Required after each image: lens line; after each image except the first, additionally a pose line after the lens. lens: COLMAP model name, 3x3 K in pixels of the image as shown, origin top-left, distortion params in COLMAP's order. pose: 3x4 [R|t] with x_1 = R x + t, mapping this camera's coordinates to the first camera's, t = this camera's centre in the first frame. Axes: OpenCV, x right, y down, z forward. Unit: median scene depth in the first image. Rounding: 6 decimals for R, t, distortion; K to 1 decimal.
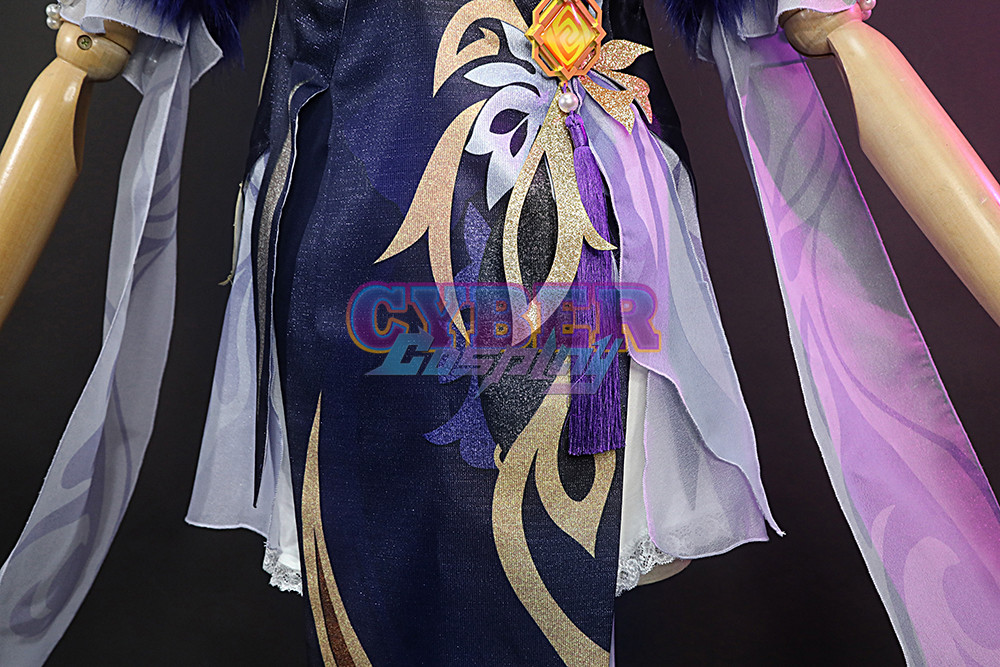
lens RADIAL K [[987.0, 0, 500.0], [0, 987.0, 333.5], [0, 0, 1]] dist [-0.007534, -0.012154]
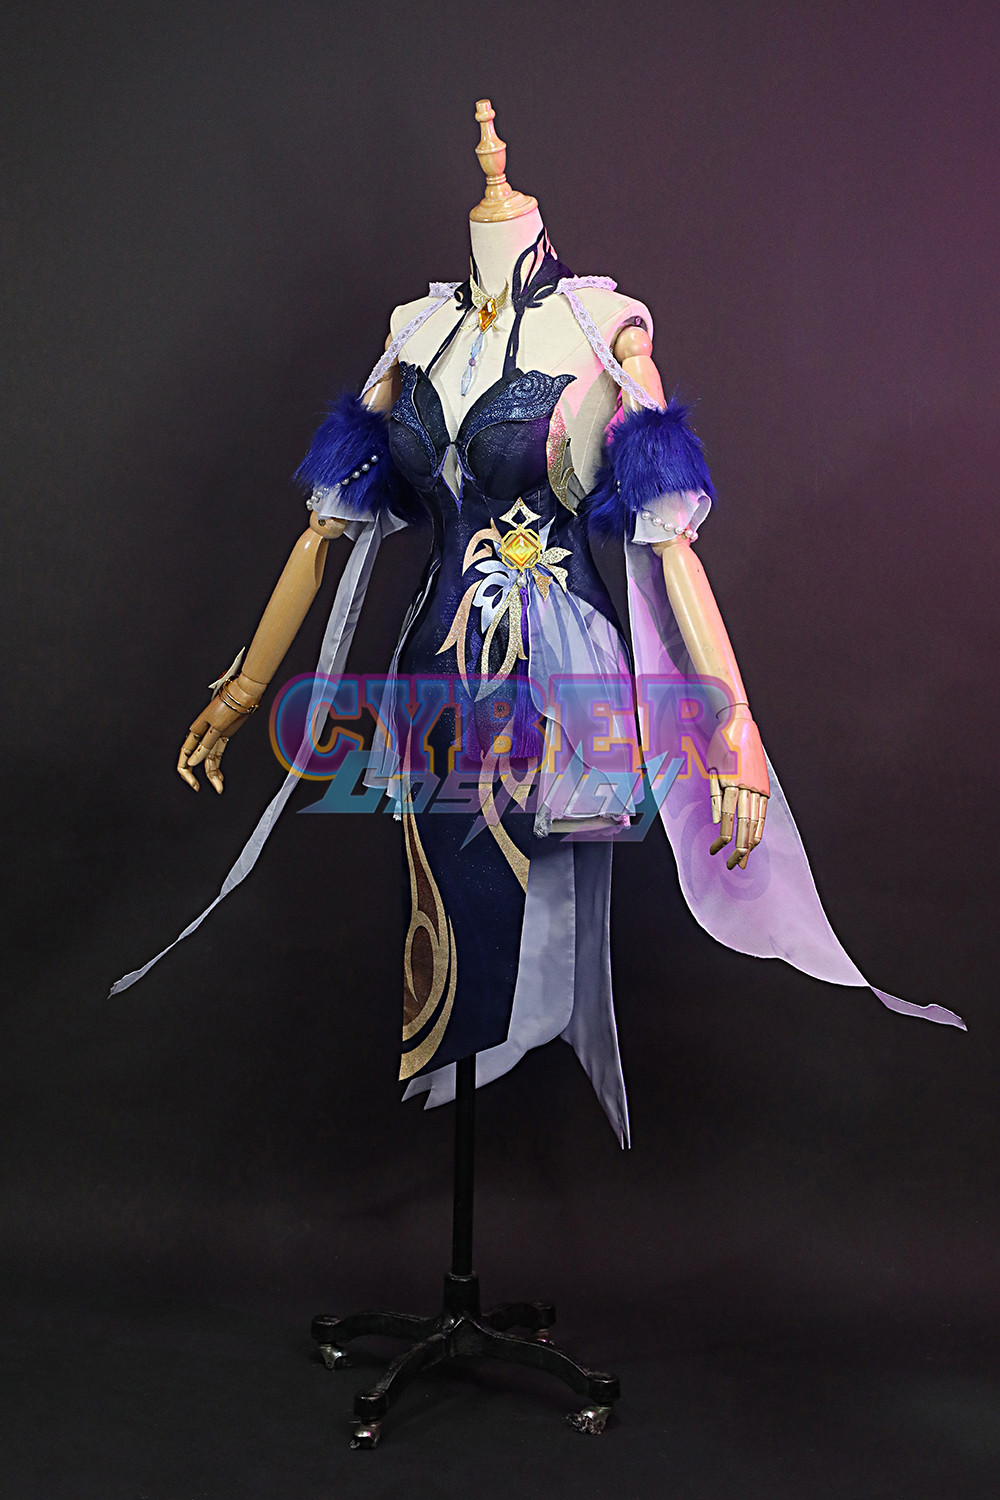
lens RADIAL K [[2570.6, 0, 500.0], [0, 2570.6, 750.0], [0, 0, 1]] dist [0.000408, 0.000077]
pose [[0.900271, 0.087422, -0.426461, 2.284389], [-0.065996, 0.995714, 0.064797, -0.230325], [0.430298, -0.030190, 0.902182, -3.737367]]
